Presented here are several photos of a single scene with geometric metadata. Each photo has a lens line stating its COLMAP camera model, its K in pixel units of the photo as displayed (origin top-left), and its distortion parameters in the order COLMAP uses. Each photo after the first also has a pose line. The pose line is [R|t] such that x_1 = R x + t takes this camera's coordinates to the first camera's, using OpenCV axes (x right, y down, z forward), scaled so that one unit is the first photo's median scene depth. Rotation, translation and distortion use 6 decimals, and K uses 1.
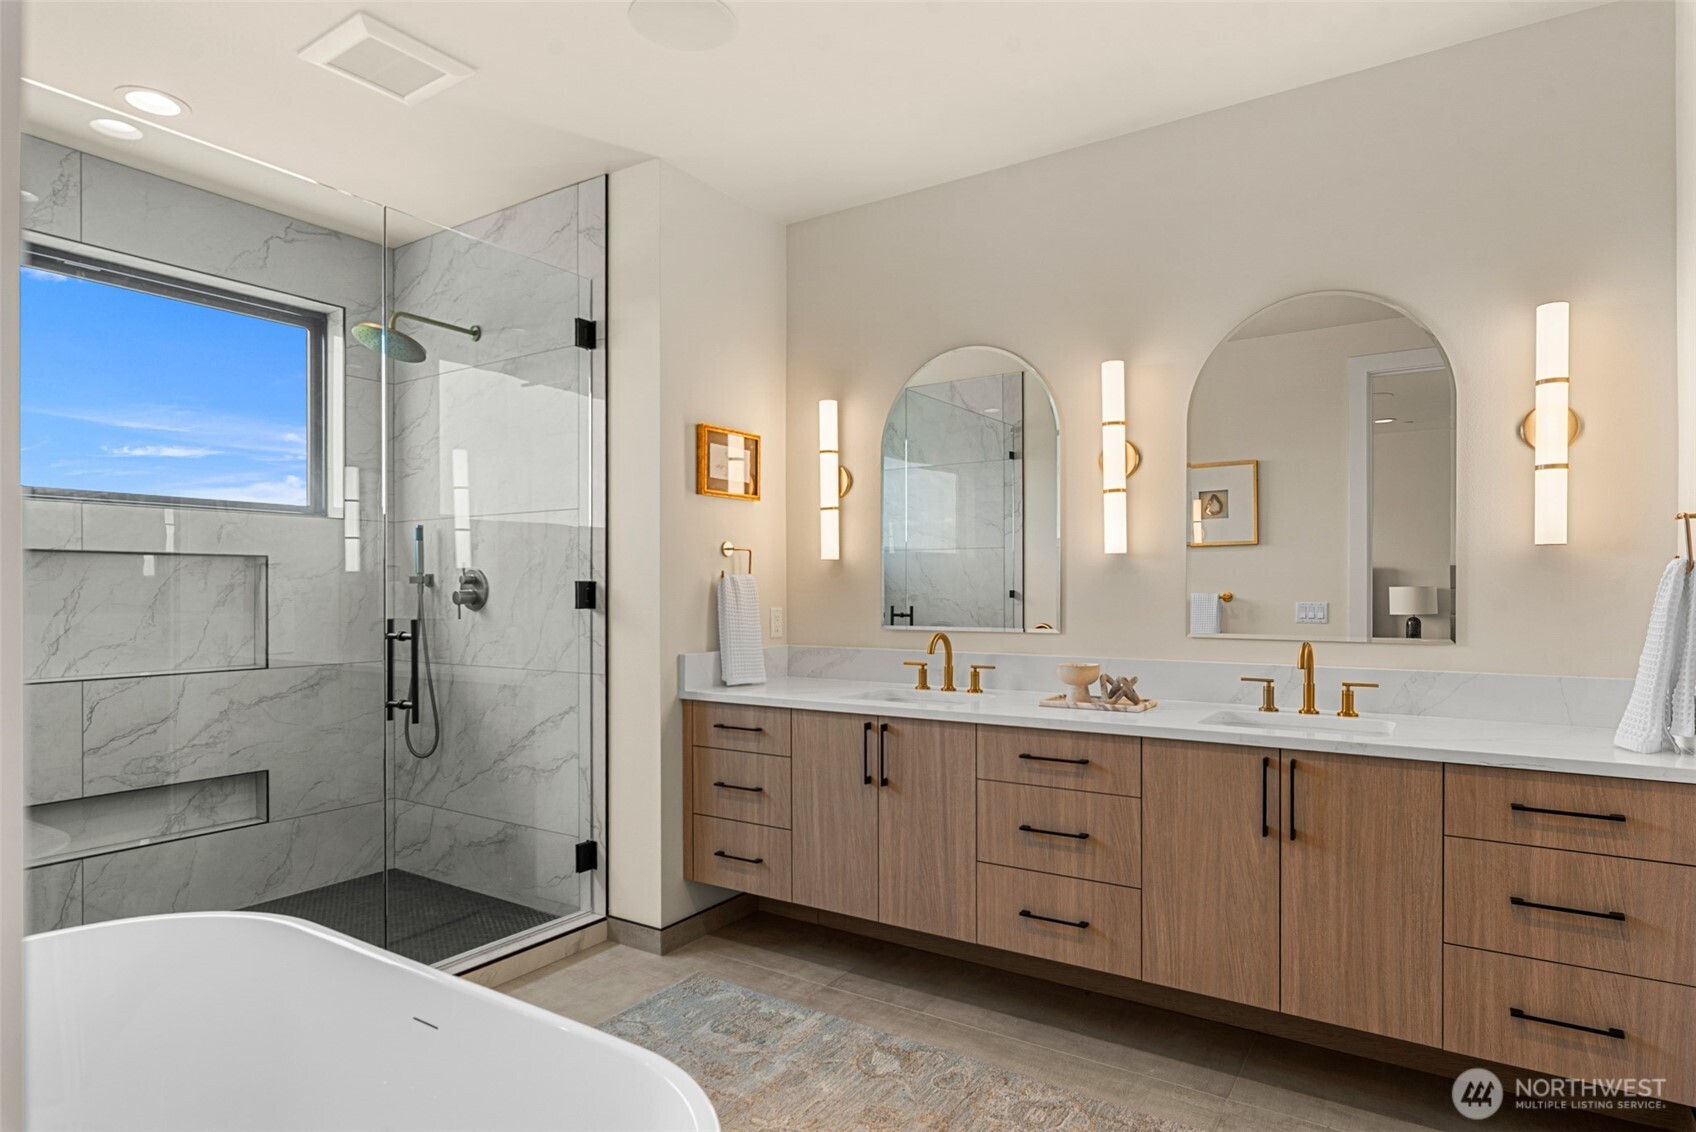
lens RADIAL K [[926.5, 0, 841.9], [0, 926.5, 578.2], [0, 0, 1]] dist [0.001791, -0.003612]
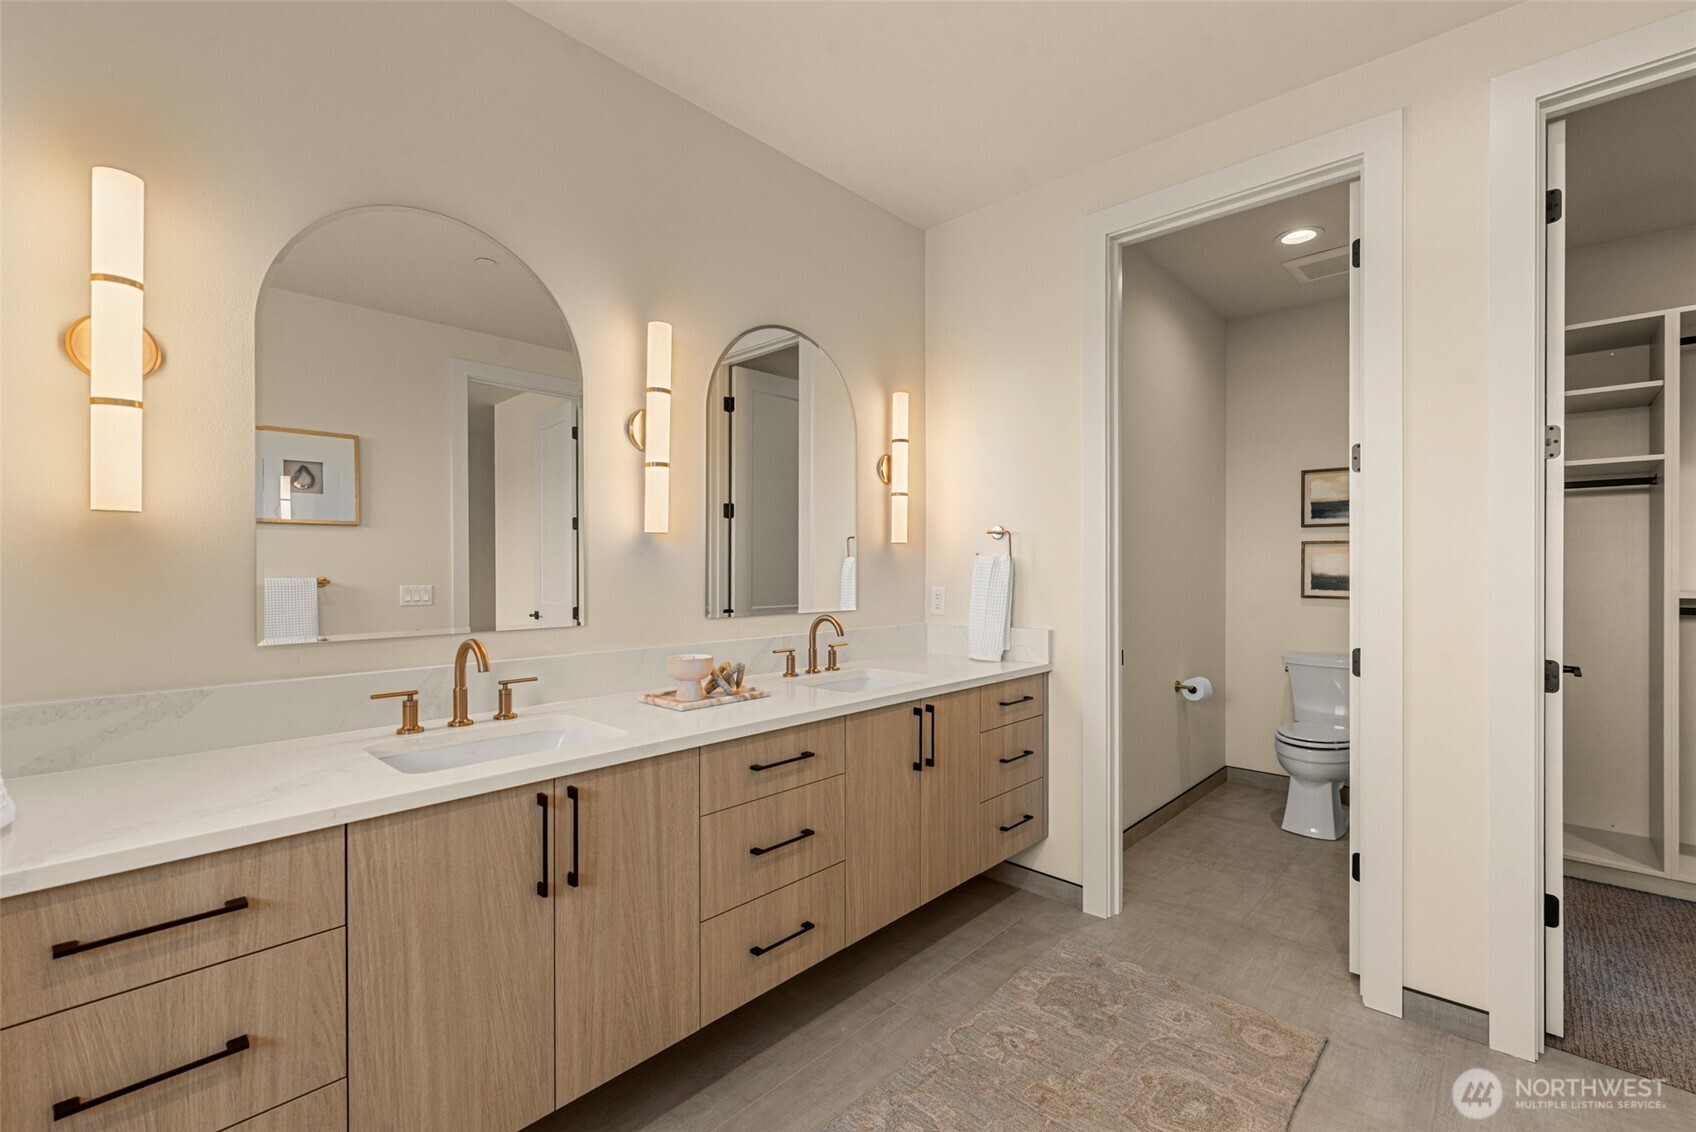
lens RADIAL K [[742.5, 0, 845.4], [0, 742.5, 574.9], [0, 0, 1]] dist [0.002082, 0.001069]
pose [[0.158540, -0.006202, 0.987333, -0.451534], [-0.008074, 0.999939, 0.007578, 0.008272], [-0.987320, -0.009173, 0.158480, 0.790424]]
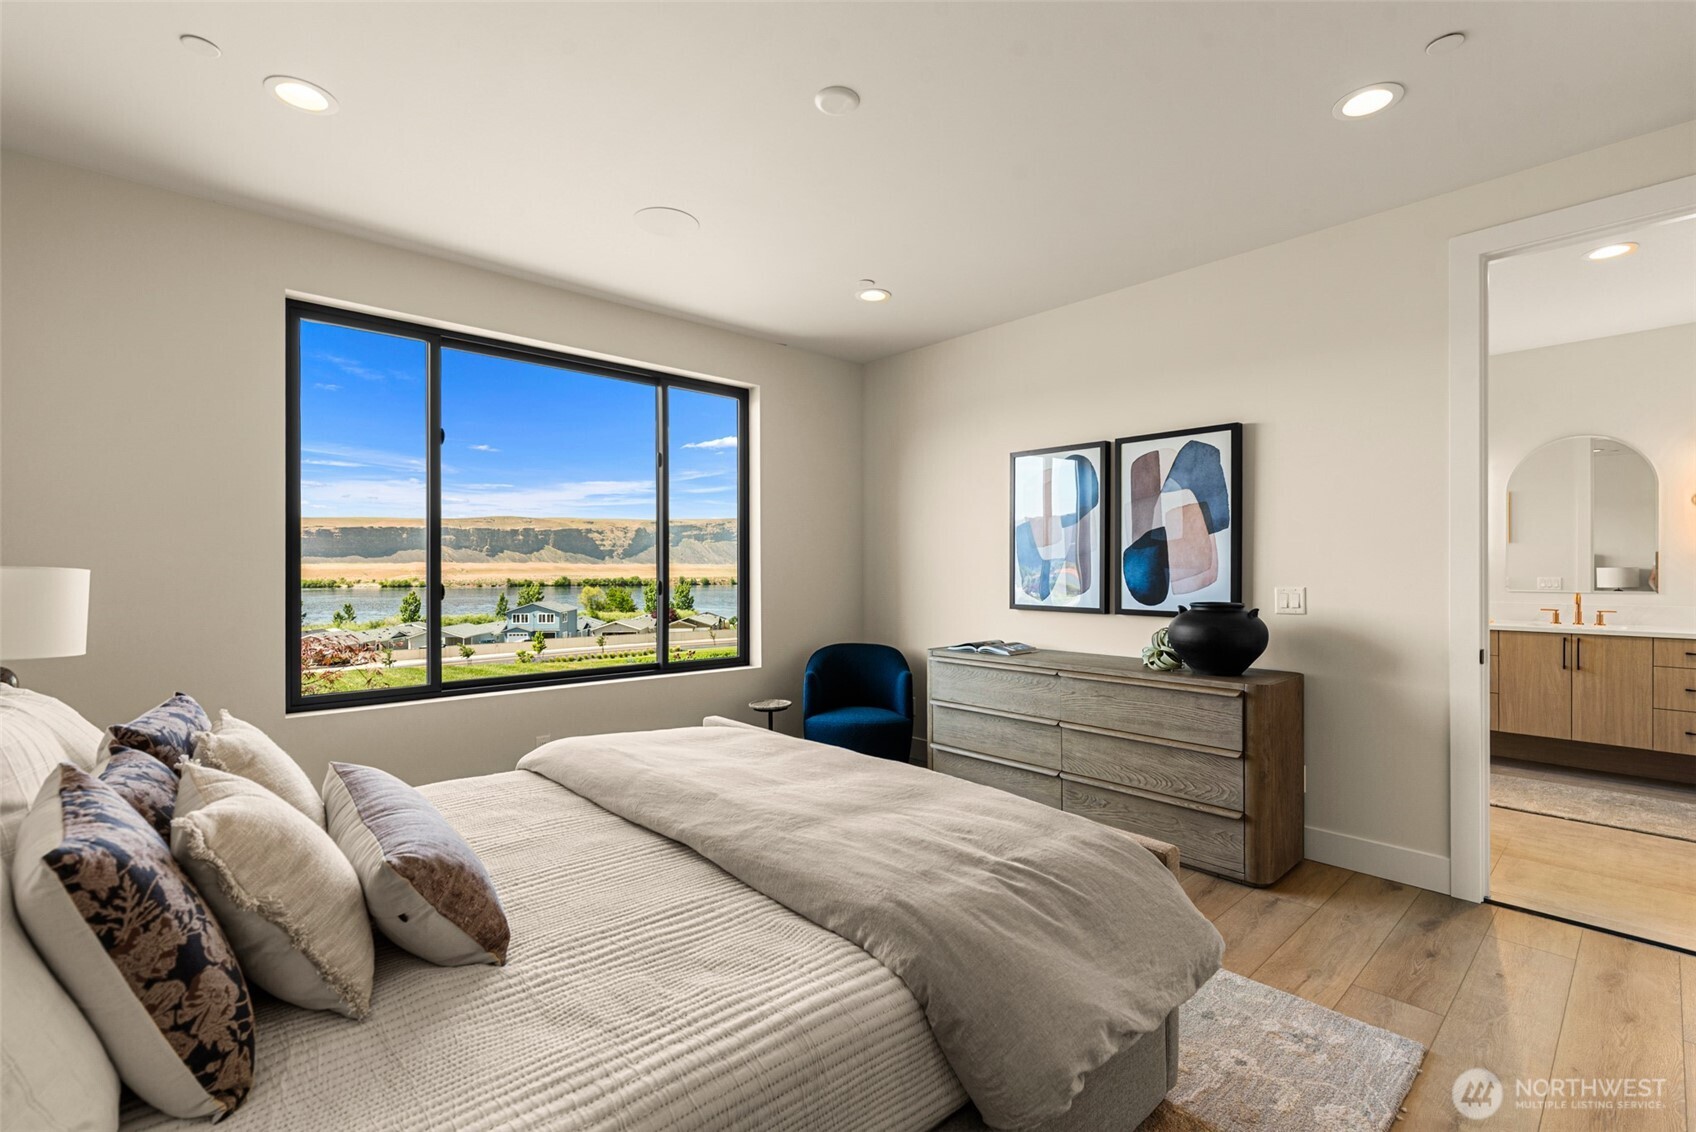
lens RADIAL K [[742.5, 0, 867.4], [0, 742.5, 565.7], [0, 0, 1]] dist [0.002082, 0.001069]
pose [[0.973850, -0.002731, -0.227175, -0.755039], [0.004148, 0.999975, 0.005759, -0.013487], [0.227153, -0.006550, 0.973837, -1.134211]]
